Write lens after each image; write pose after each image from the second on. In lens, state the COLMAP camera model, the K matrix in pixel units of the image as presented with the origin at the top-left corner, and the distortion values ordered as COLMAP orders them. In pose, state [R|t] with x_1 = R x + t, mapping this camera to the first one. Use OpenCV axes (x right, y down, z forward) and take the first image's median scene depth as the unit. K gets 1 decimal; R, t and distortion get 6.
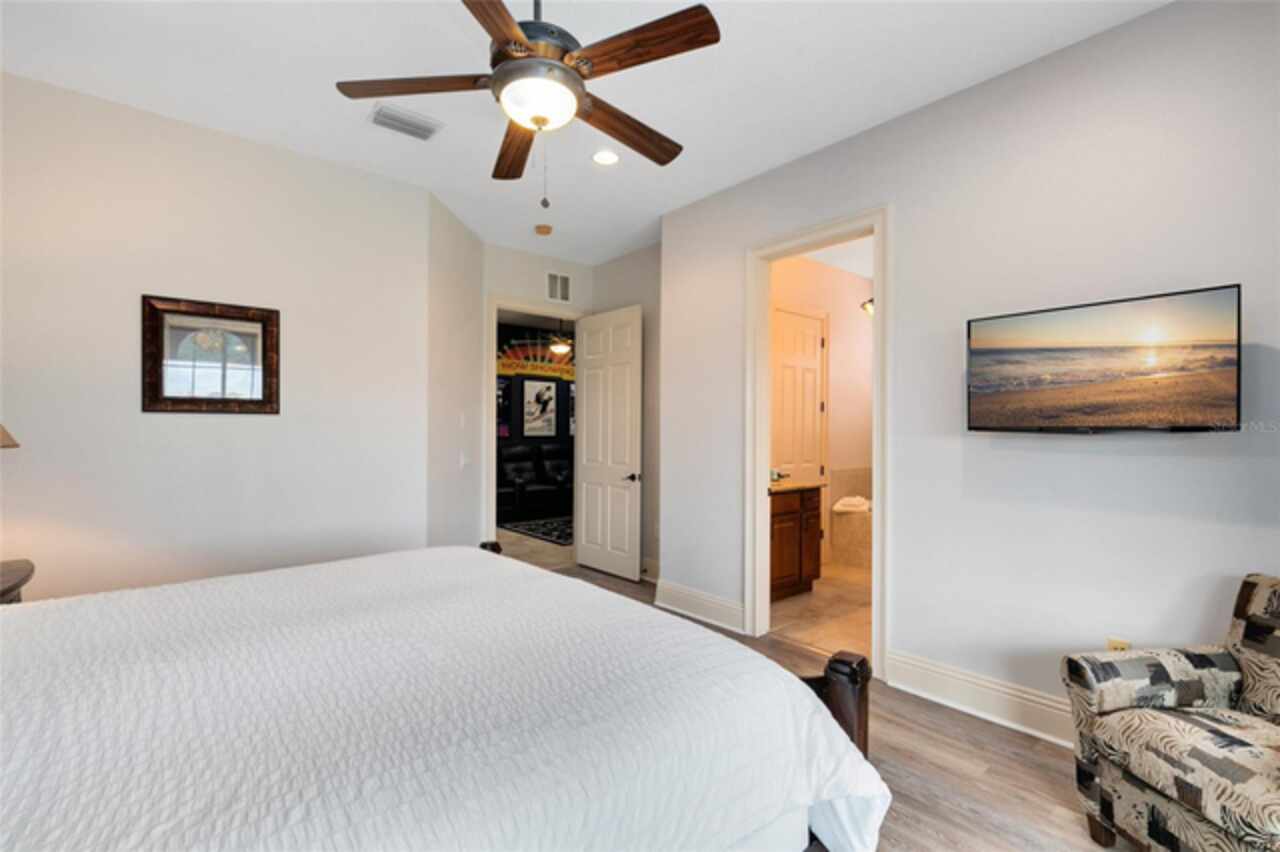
lens RADIAL K [[575.0, 0, 642.5], [0, 575.0, 427.5], [0, 0, 1]] dist [0.002168, -0.000642]
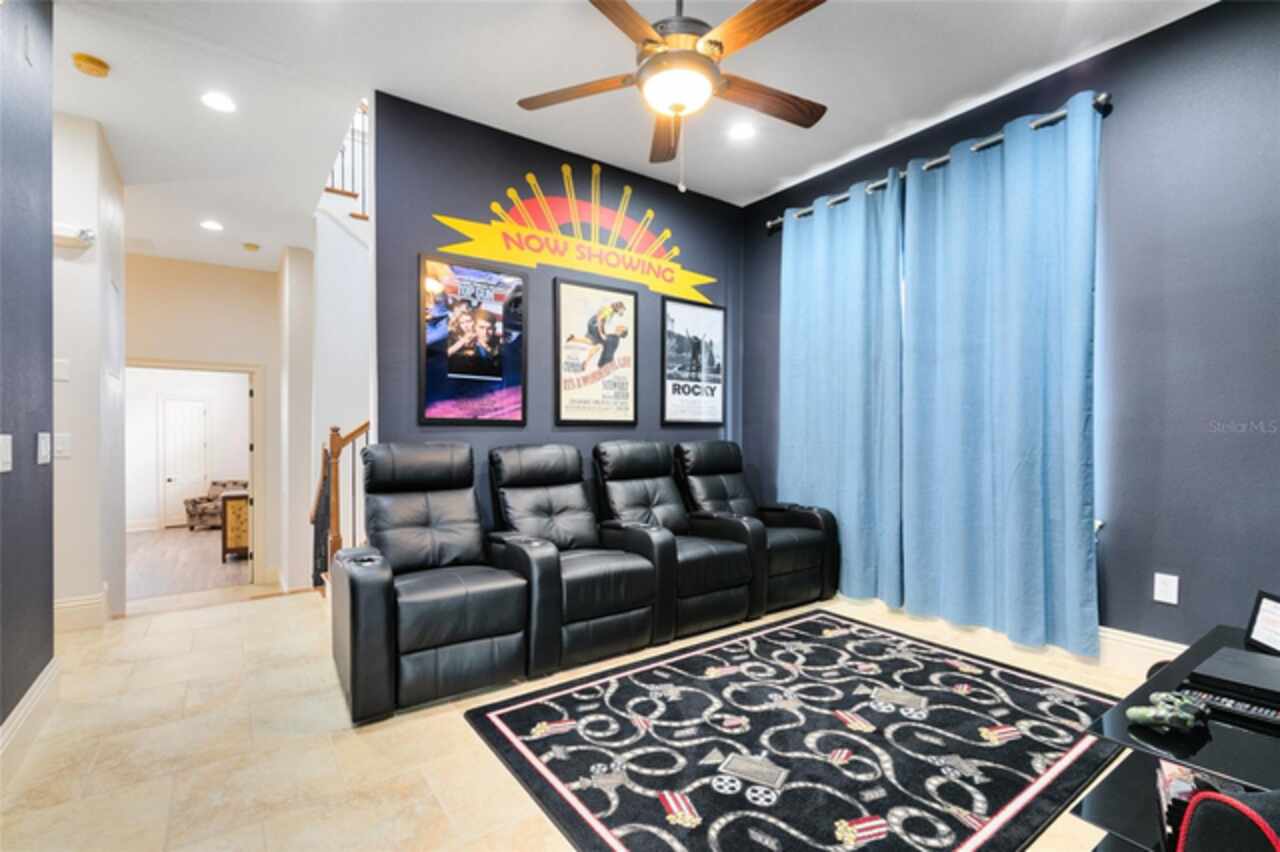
lens RADIAL K [[575.0, 0, 637.1], [0, 575.0, 432.3], [0, 0, 1]] dist [0.002168, -0.000642]
pose [[0.996412, -0.004177, -0.084527, -0.116749], [0.004050, 0.999990, -0.001676, 0.023526], [0.084533, 0.001327, 0.996420, 0.596766]]
